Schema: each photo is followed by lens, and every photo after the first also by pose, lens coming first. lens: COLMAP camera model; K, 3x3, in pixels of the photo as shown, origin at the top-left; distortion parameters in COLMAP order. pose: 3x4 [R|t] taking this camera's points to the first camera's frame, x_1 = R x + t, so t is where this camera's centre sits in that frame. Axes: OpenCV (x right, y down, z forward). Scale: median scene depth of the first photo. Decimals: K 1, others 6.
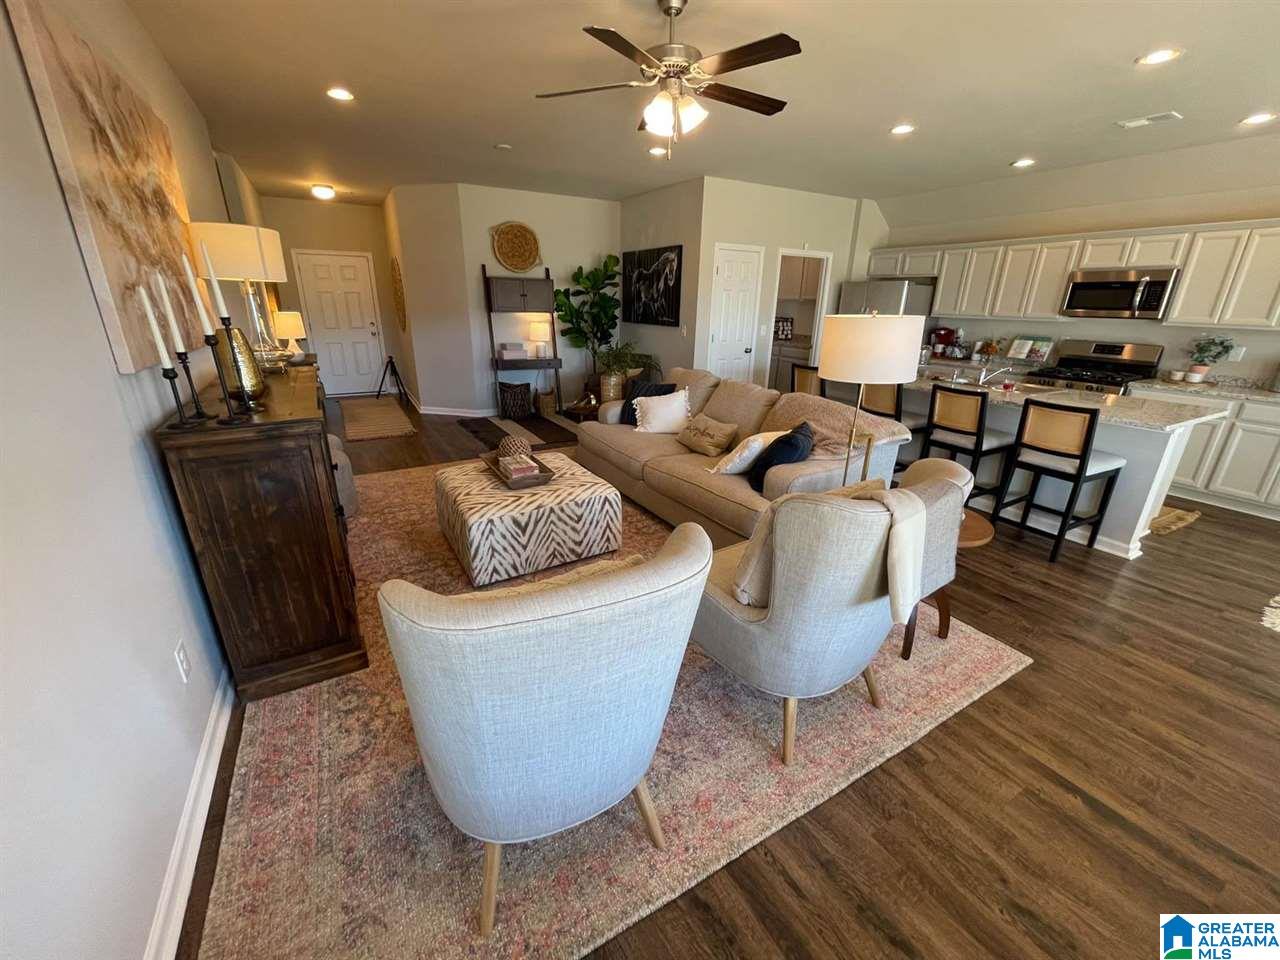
lens RADIAL K [[514.7, 0, 638.1], [0, 514.7, 481.0], [0, 0, 1]] dist [-0.002976, -0.000811]
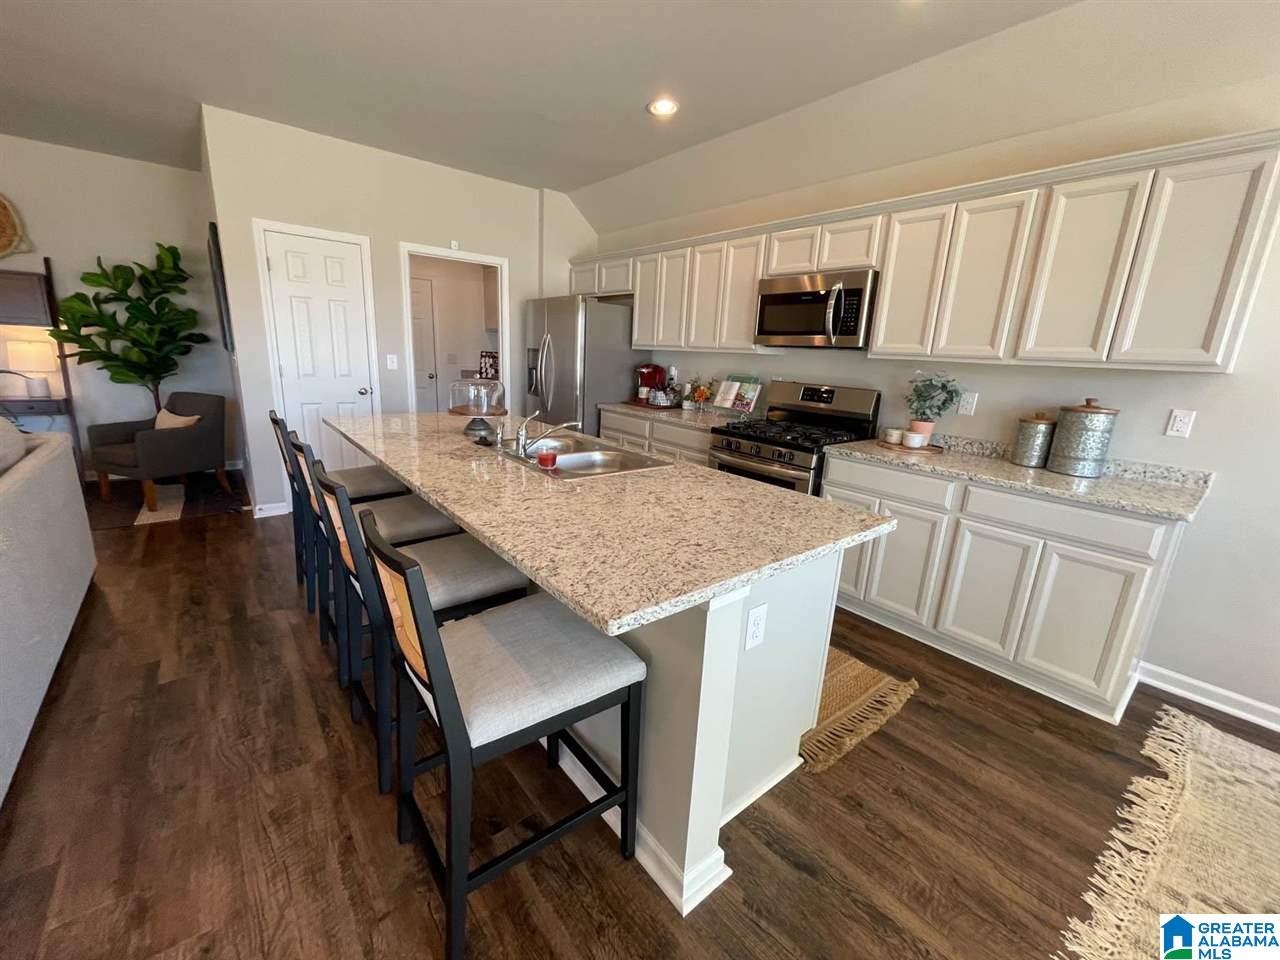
lens RADIAL K [[514.7, 0, 640.1], [0, 514.7, 479.8], [0, 0, 1]] dist [-0.002976, -0.000811]
pose [[0.985110, -0.012771, 0.171453, 0.574162], [0.027986, 0.995848, -0.086620, -0.095554], [-0.169635, 0.090128, 0.981377, 0.392732]]
